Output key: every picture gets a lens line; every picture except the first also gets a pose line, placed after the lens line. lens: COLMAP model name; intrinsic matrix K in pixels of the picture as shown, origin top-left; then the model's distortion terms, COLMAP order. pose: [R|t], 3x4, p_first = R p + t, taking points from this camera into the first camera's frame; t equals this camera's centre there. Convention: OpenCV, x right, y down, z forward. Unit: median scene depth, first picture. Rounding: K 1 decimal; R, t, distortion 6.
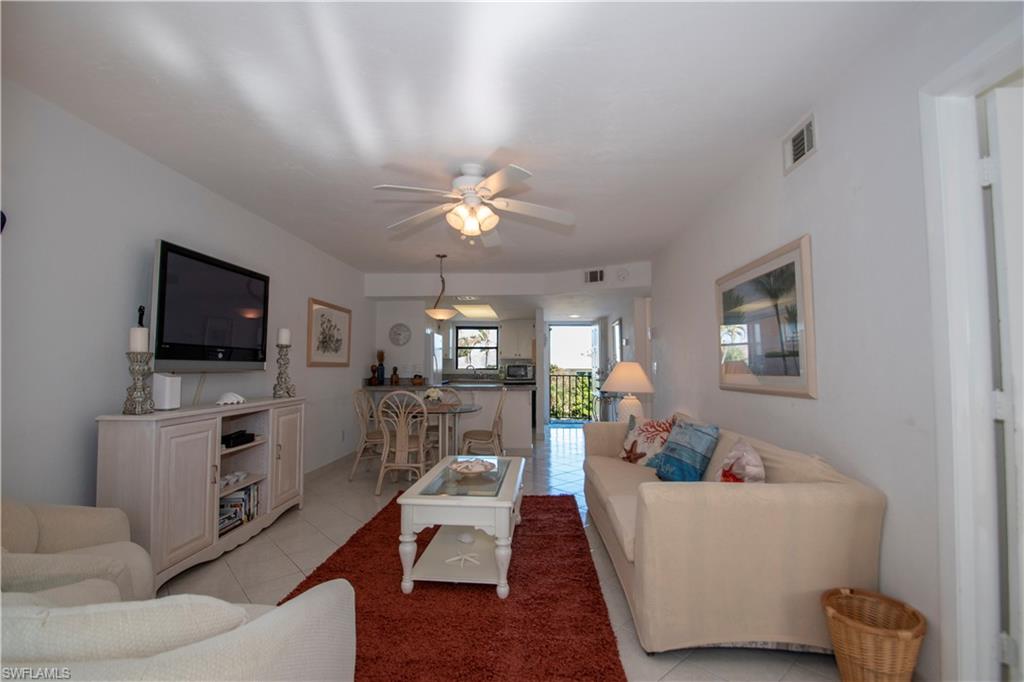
lens RADIAL K [[448.2, 0, 500.6], [0, 448.2, 343.6], [0, 0, 1]] dist [0.003790, -0.011101]
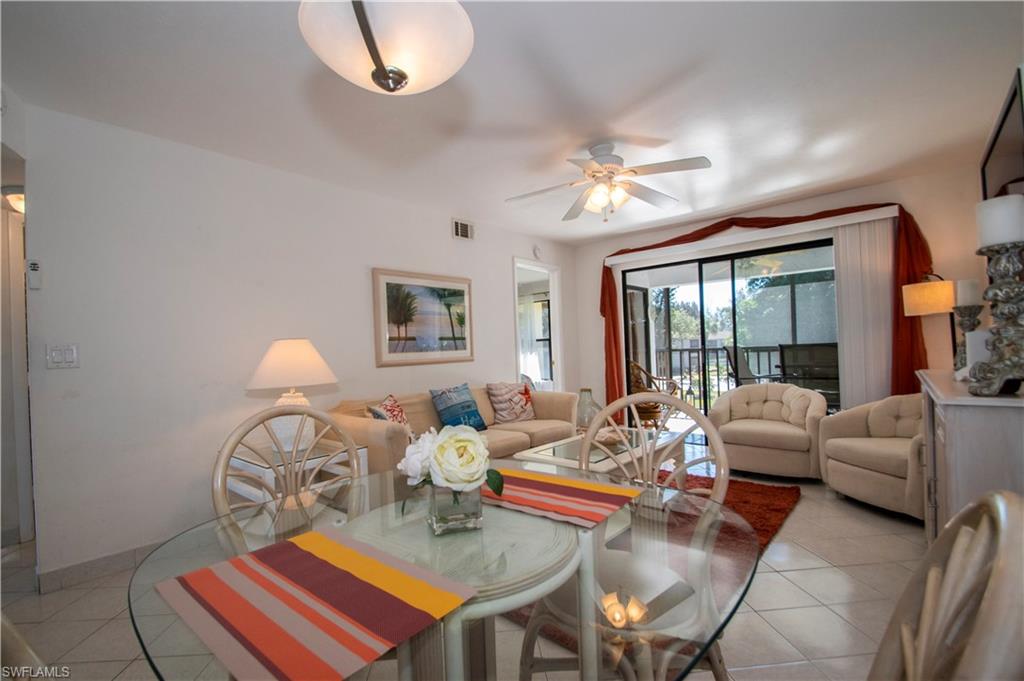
lens RADIAL K [[459.6, 0, 495.5], [0, 459.6, 351.9], [0, 0, 1]] dist [0.002387, -0.012399]
pose [[-0.809020, 0.028364, 0.587097, -0.400255], [0.004684, 0.999114, -0.041814, 0.110999], [-0.587763, -0.031079, -0.808436, 1.728513]]
